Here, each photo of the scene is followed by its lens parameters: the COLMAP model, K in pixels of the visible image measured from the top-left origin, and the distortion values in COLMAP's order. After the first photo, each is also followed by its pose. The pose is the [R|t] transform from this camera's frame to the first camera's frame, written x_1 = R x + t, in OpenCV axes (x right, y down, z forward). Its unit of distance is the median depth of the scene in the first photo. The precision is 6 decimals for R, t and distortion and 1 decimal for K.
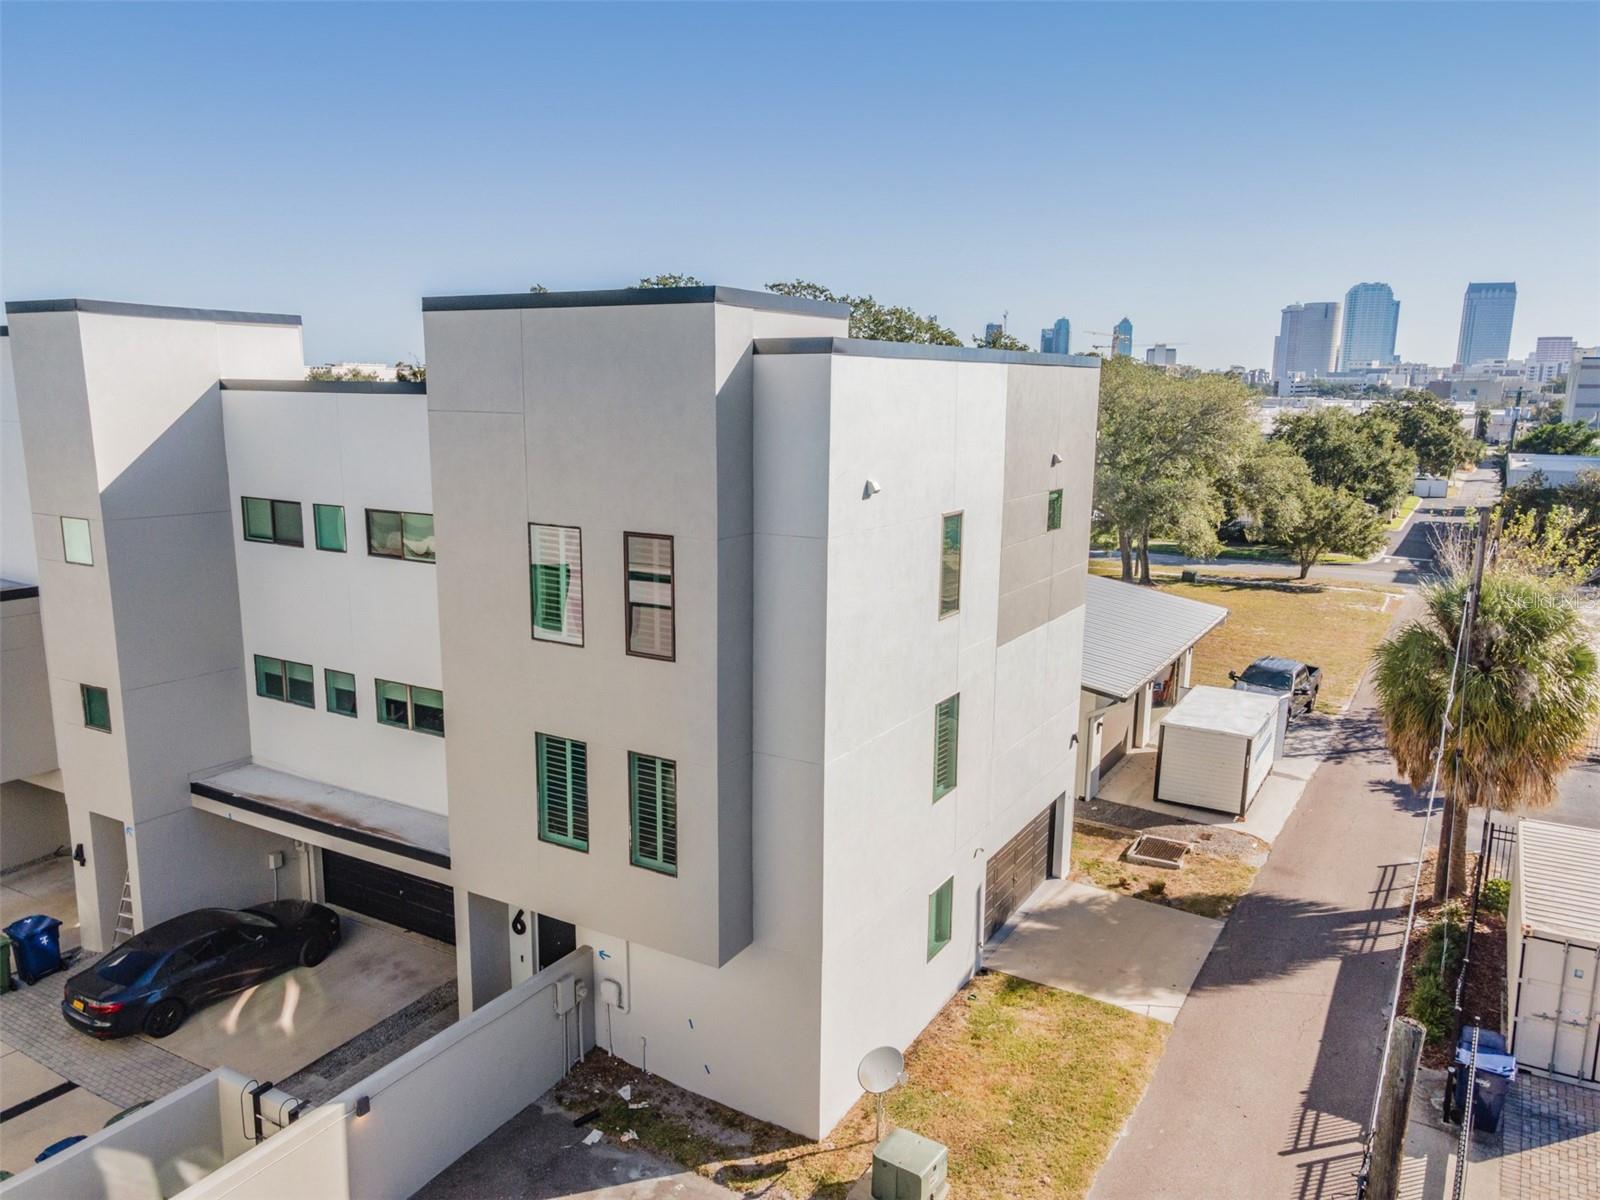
lens RADIAL K [[1141.1, 0, 800.0], [0, 1141.1, 600.0], [0, 0, 1]] dist [0.005121, 0.086862]
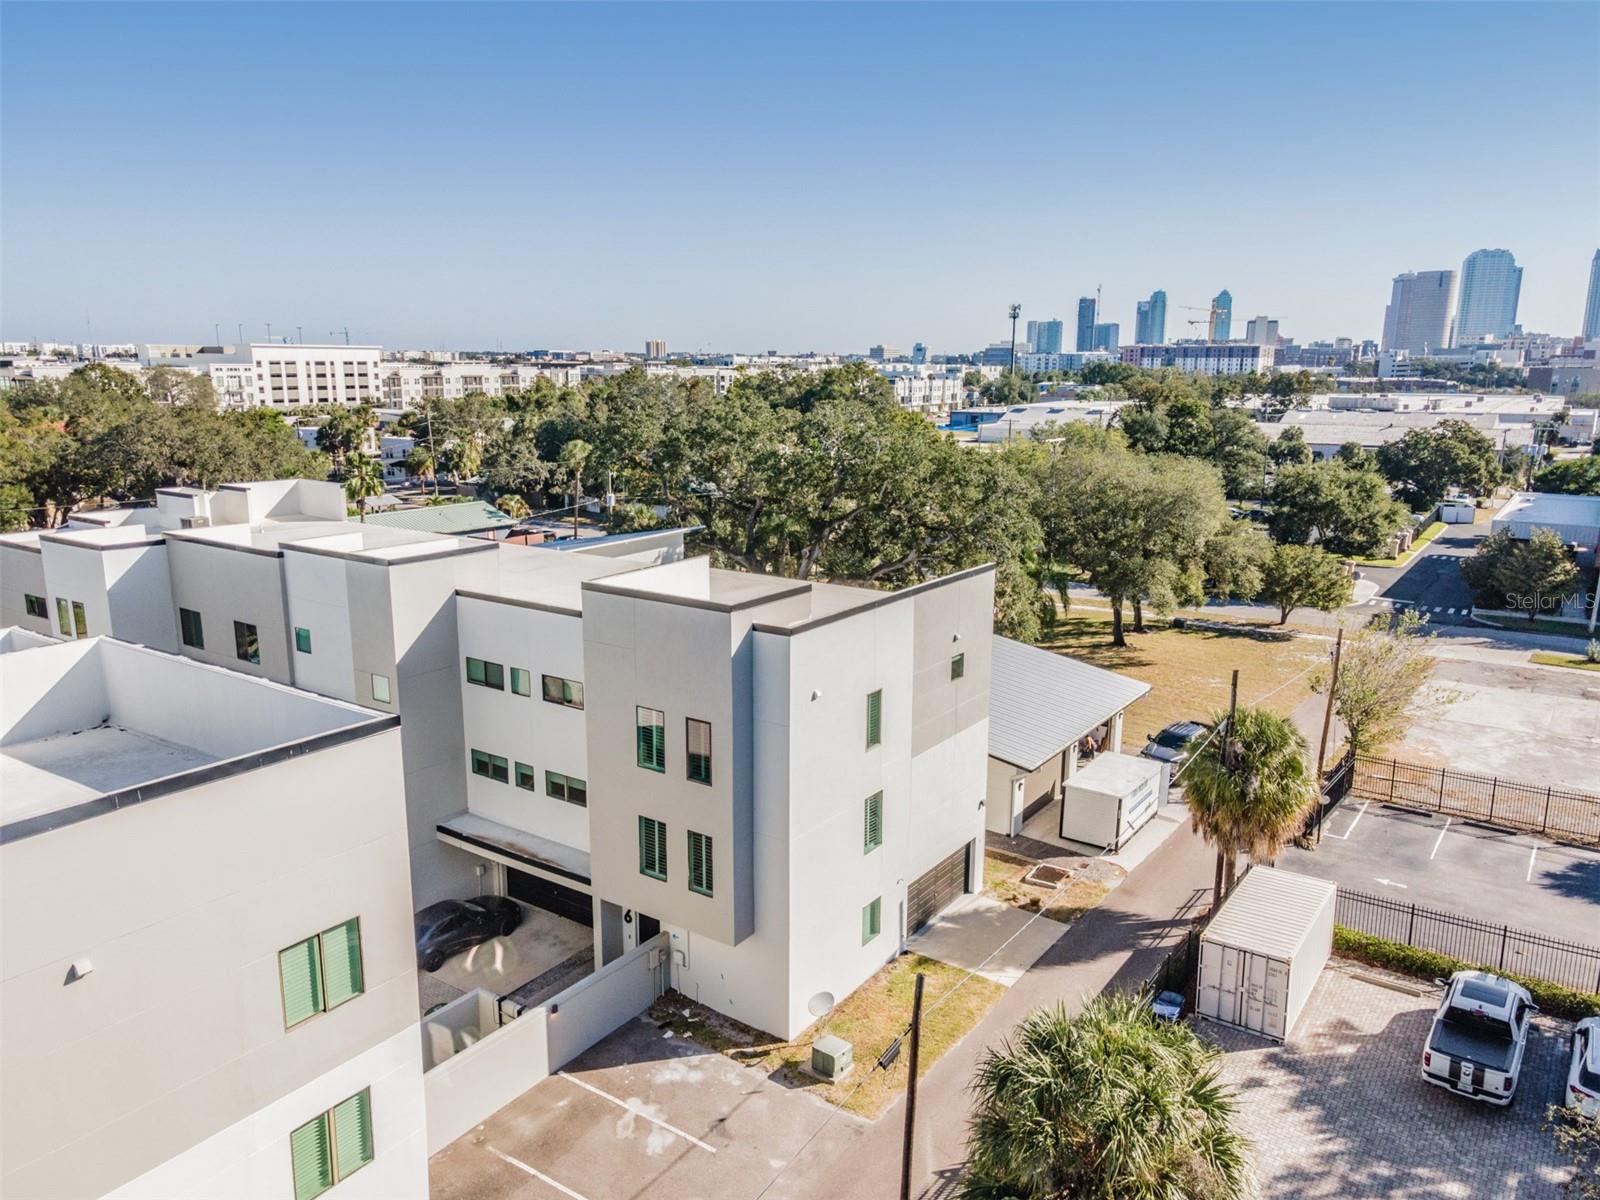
lens RADIAL K [[1120.0, 0, 800.0], [0, 1120.0, 600.0], [0, 0, 1]] dist [0.041434, 0.001214]
pose [[0.997144, 0.009466, -0.074932, 0.131983], [-0.008100, 0.999796, 0.018516, -0.220355], [0.075092, -0.017856, 0.997017, -0.642717]]
